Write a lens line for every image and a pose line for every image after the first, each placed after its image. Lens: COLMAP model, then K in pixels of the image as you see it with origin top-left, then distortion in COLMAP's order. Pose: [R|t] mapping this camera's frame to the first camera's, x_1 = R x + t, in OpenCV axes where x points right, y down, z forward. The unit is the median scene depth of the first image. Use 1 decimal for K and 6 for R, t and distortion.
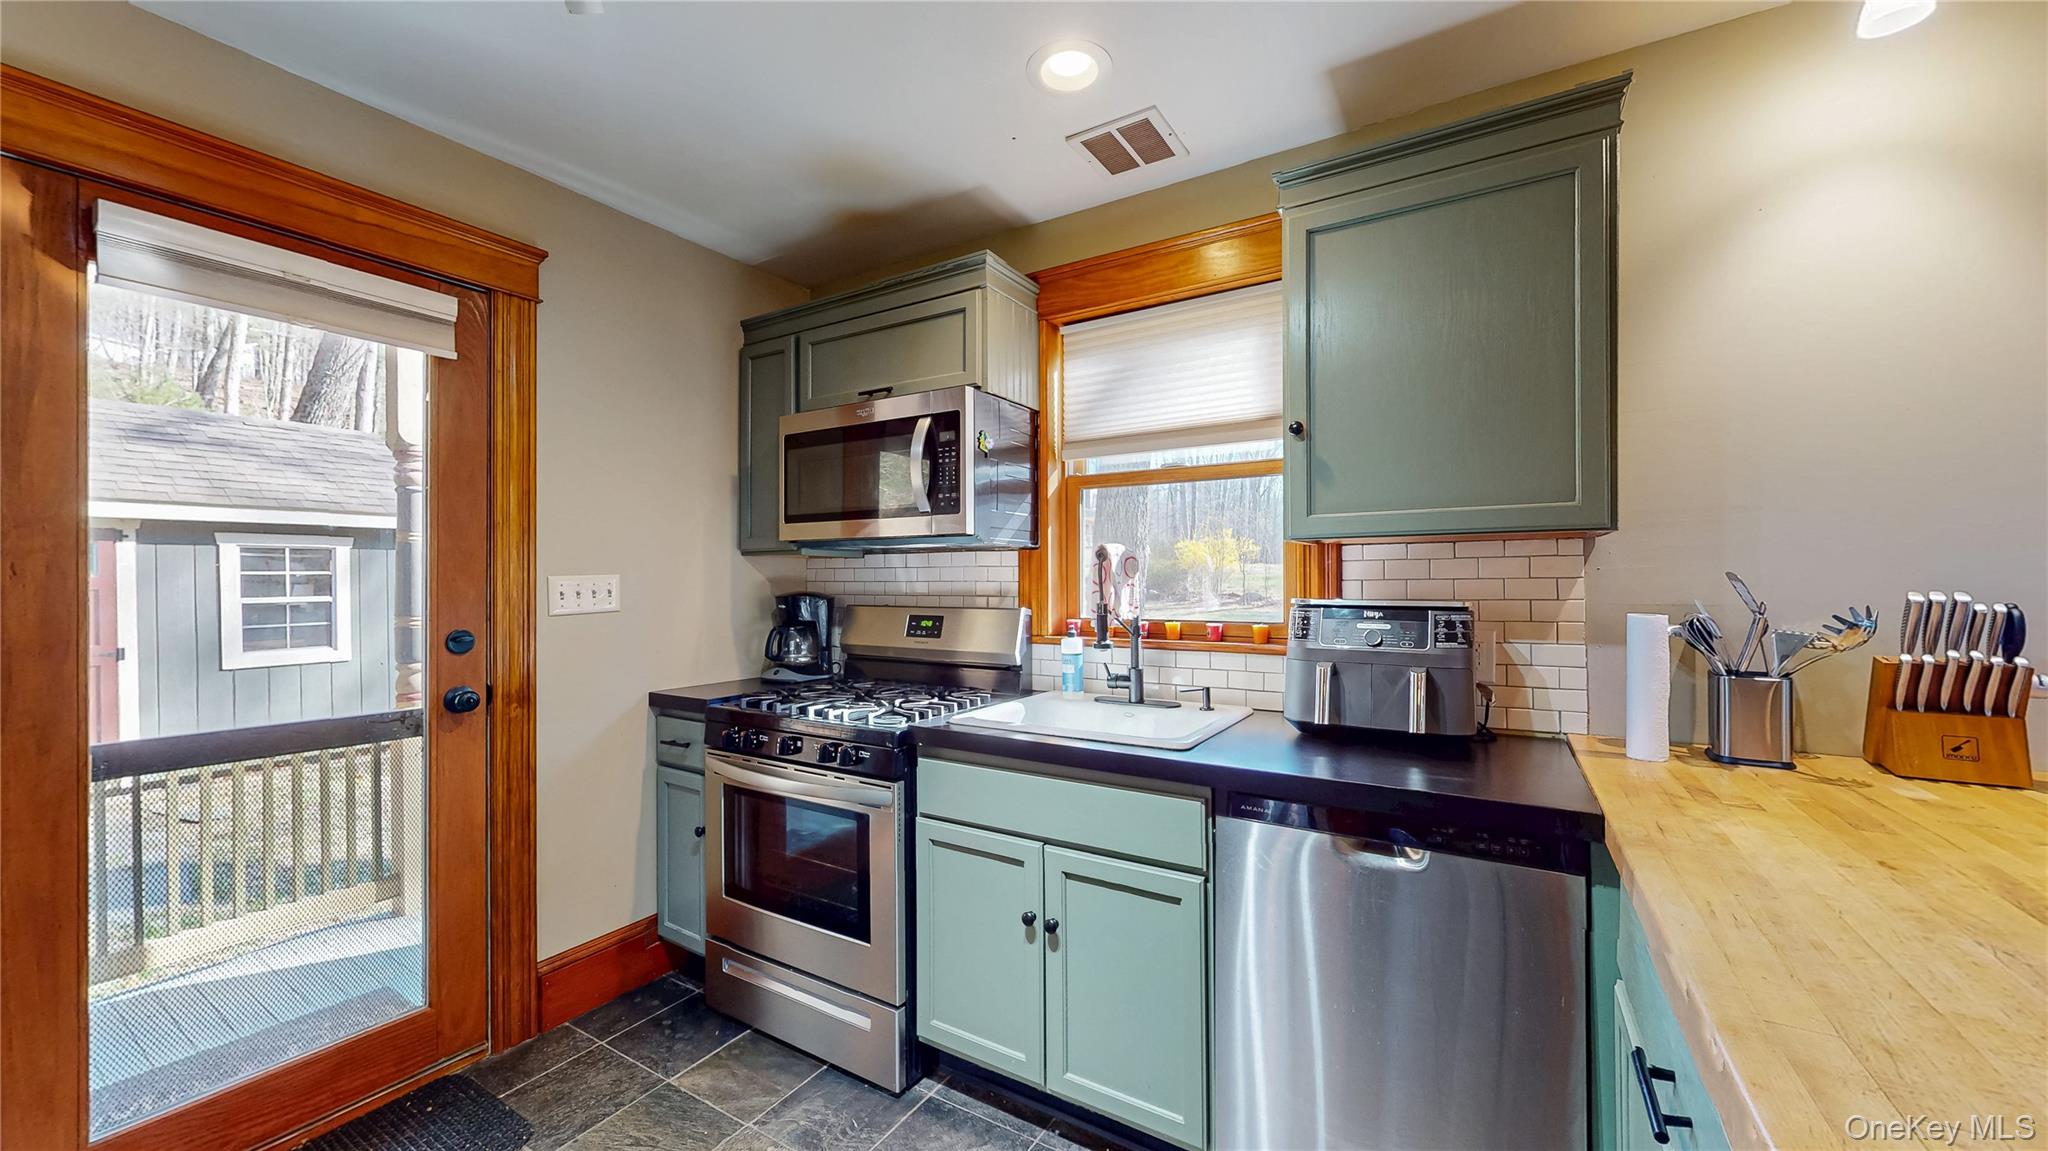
lens RADIAL K [[752.3, 0, 1024.0], [0, 752.3, 575.5], [0, 0, 1]] dist [-0.000320, 0.000219]
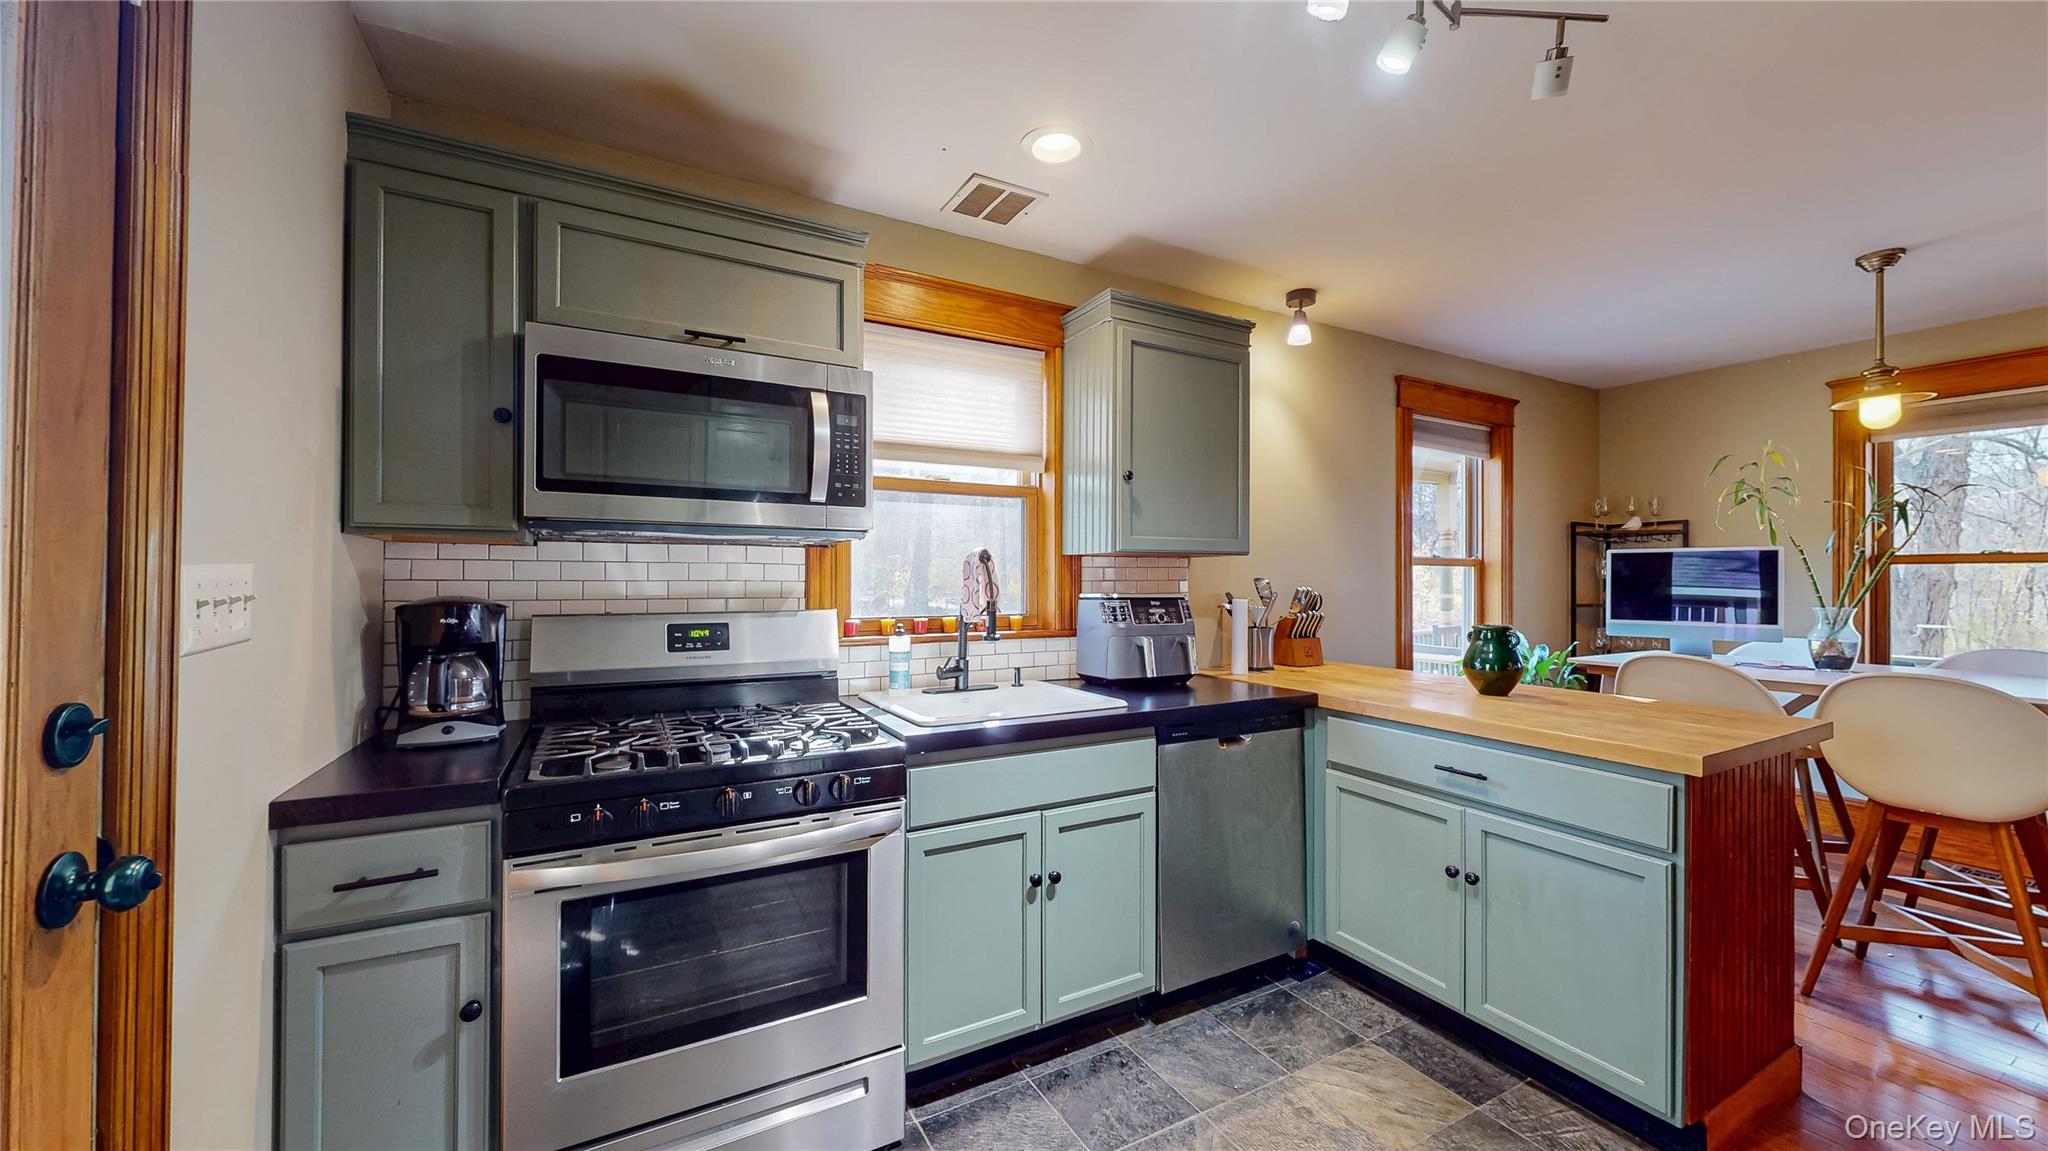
lens RADIAL K [[752.3, 0, 1024.0], [0, 752.3, 575.5], [0, 0, 1]] dist [-0.000320, 0.000219]
pose [[0.488756, 0.009502, 0.872369, -0.737830], [-0.007878, 0.999948, -0.006478, 0.005115], [-0.872385, -0.003706, 0.488806, 0.348200]]
